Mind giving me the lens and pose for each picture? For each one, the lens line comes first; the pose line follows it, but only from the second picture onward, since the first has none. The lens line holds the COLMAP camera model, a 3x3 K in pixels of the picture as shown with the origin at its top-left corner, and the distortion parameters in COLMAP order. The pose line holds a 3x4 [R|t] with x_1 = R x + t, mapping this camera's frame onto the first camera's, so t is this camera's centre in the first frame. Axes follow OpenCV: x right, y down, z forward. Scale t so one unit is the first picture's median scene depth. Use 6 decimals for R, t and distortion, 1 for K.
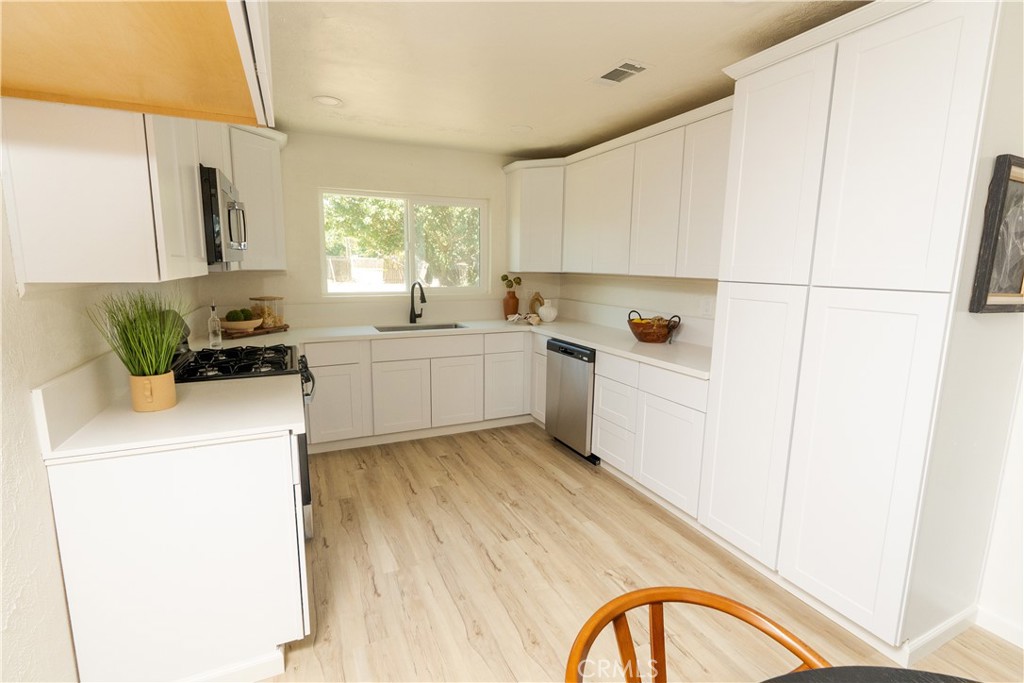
lens RADIAL K [[472.1, 0, 510.6], [0, 472.1, 336.7], [0, 0, 1]] dist [-0.010268, 0.001131]
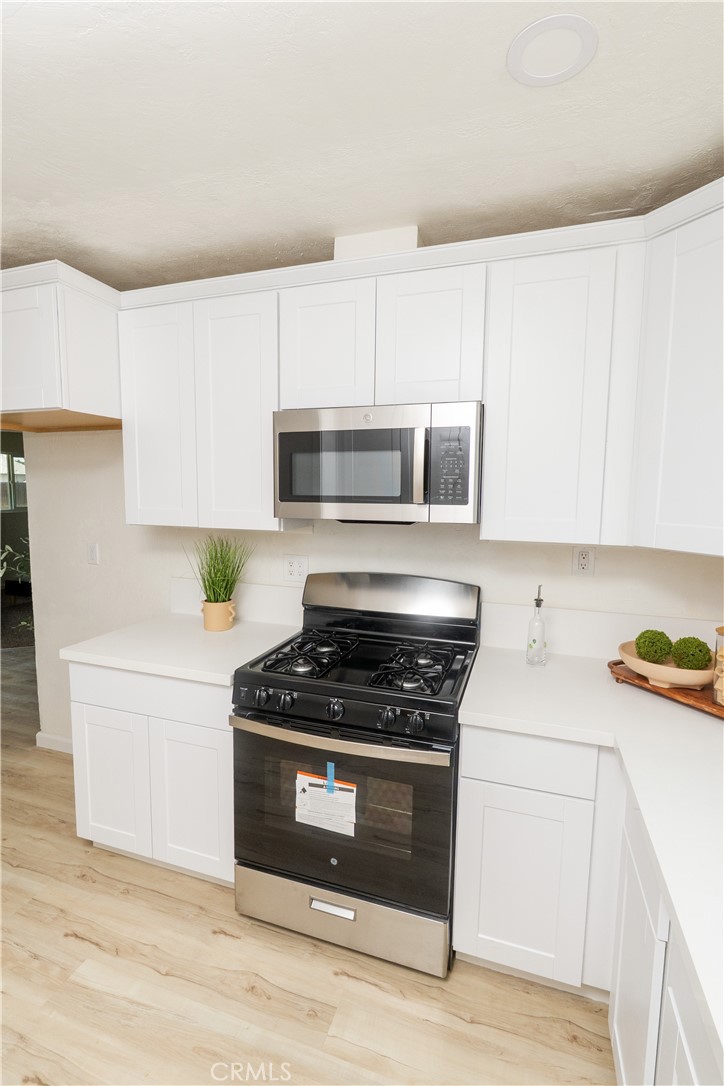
lens RADIAL K [[500.7, 0, 365.3], [0, 500.7, 544.7], [0, 0, 1]] dist [-0.010268, 0.001131]
pose [[-0.675544, 0.052137, -0.735474, -0.024836], [-0.137896, 0.970962, 0.195491, -0.180013], [0.724310, 0.233482, -0.648738, 0.996084]]
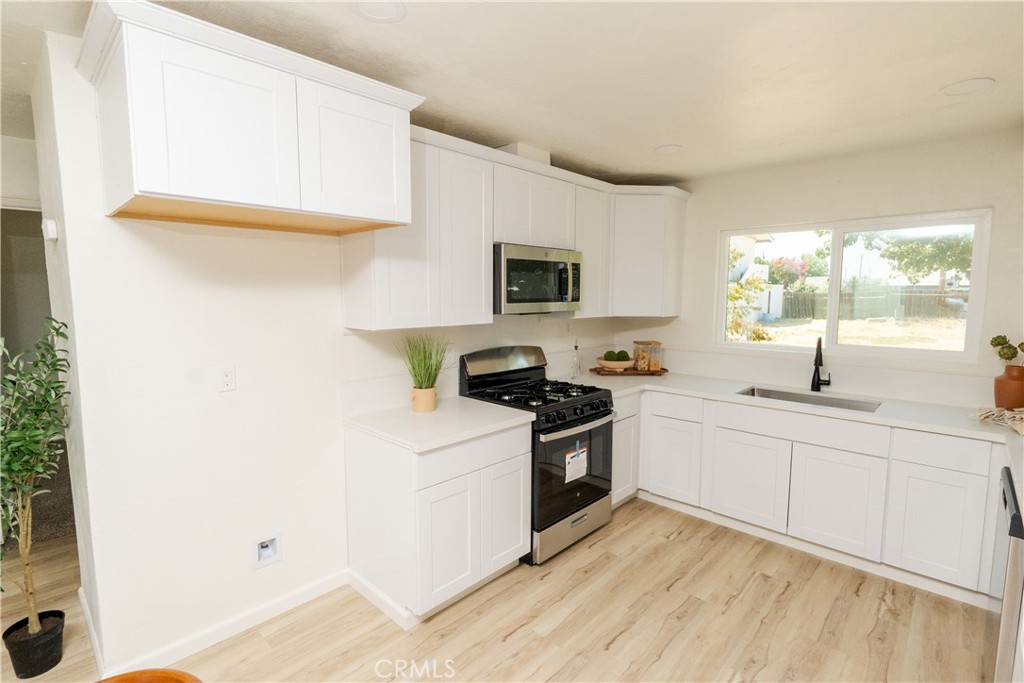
lens RADIAL K [[472.1, 0, 513.8], [0, 472.1, 343.1], [0, 0, 1]] dist [-0.010268, 0.001131]
pose [[0.373024, 0.082740, -0.924125, 0.352147], [-0.140402, 0.989580, 0.031927, -0.072056], [0.917137, 0.117839, 0.380754, 0.314881]]
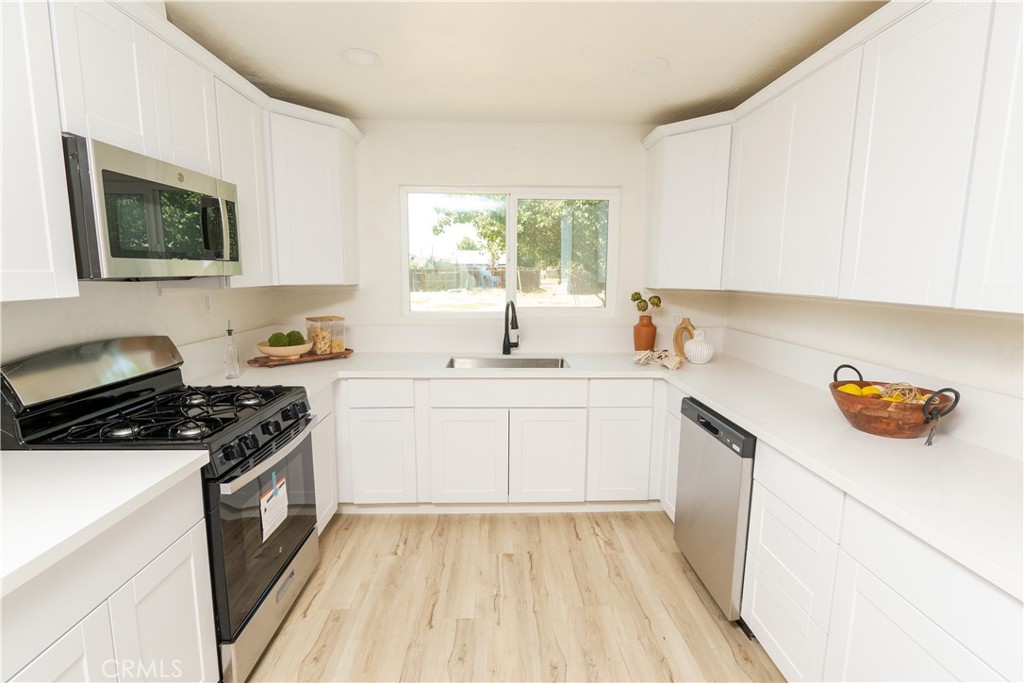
lens RADIAL K [[472.1, 0, 513.3], [0, 472.1, 340.5], [0, 0, 1]] dist [-0.010268, 0.001131]
pose [[0.922795, 0.050373, -0.381985, 0.110842], [-0.056143, 0.998415, -0.003968, -0.057476], [0.381180, 0.025107, 0.924160, 0.351716]]
